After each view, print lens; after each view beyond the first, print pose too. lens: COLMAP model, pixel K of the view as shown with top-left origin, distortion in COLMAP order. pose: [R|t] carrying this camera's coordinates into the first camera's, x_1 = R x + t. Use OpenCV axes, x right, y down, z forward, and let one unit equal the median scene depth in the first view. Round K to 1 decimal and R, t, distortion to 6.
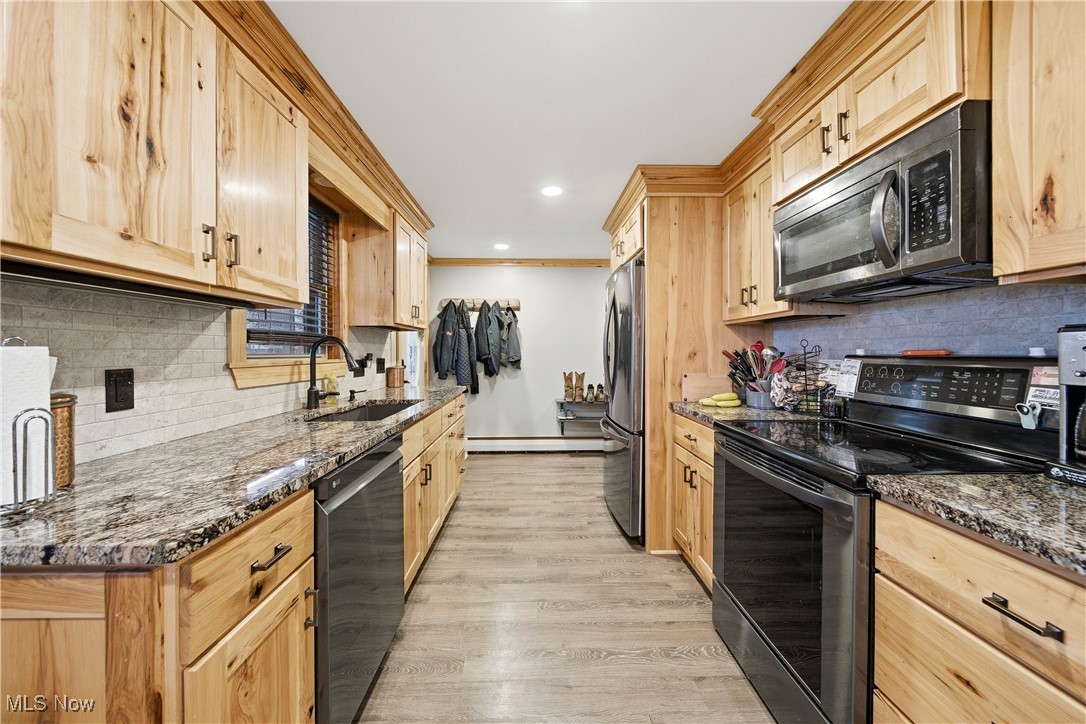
lens RADIAL K [[398.0, 0, 540.7], [0, 398.0, 356.5], [0, 0, 1]] dist [-0.001334, -0.000074]
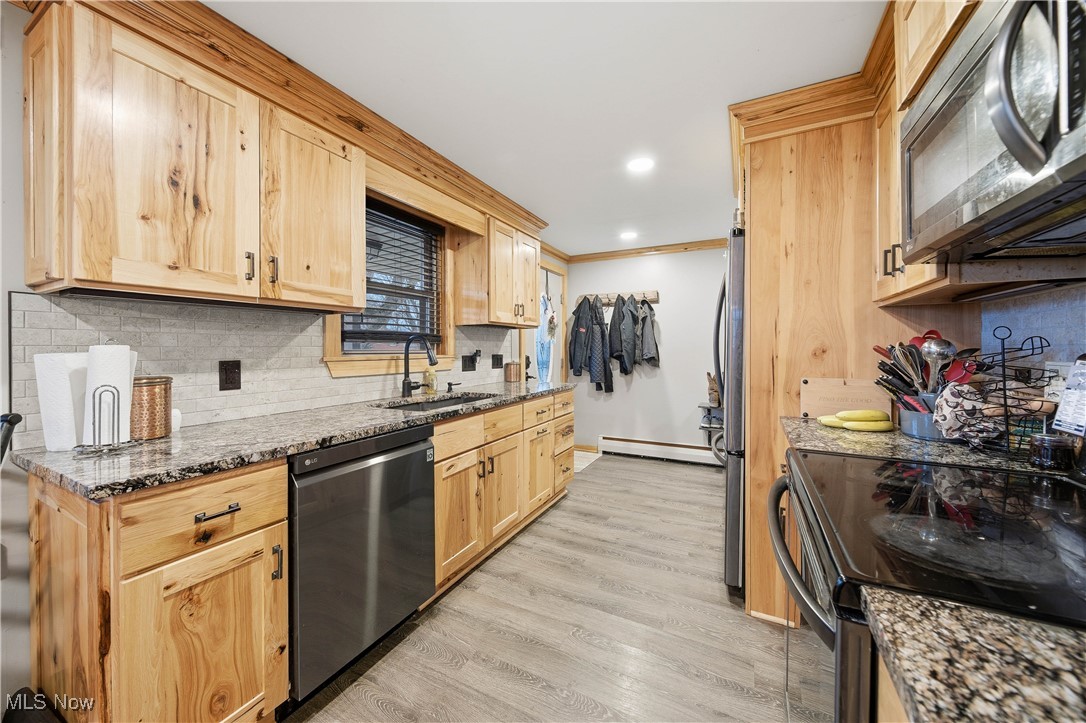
lens RADIAL K [[398.0, 0, 540.3], [0, 398.0, 353.2], [0, 0, 1]] dist [-0.001334, -0.000074]
pose [[0.874290, 0.004648, -0.485382, 0.398190], [-0.004902, 0.999988, 0.000746, -0.001129], [0.485380, 0.001727, 0.874302, 0.195360]]
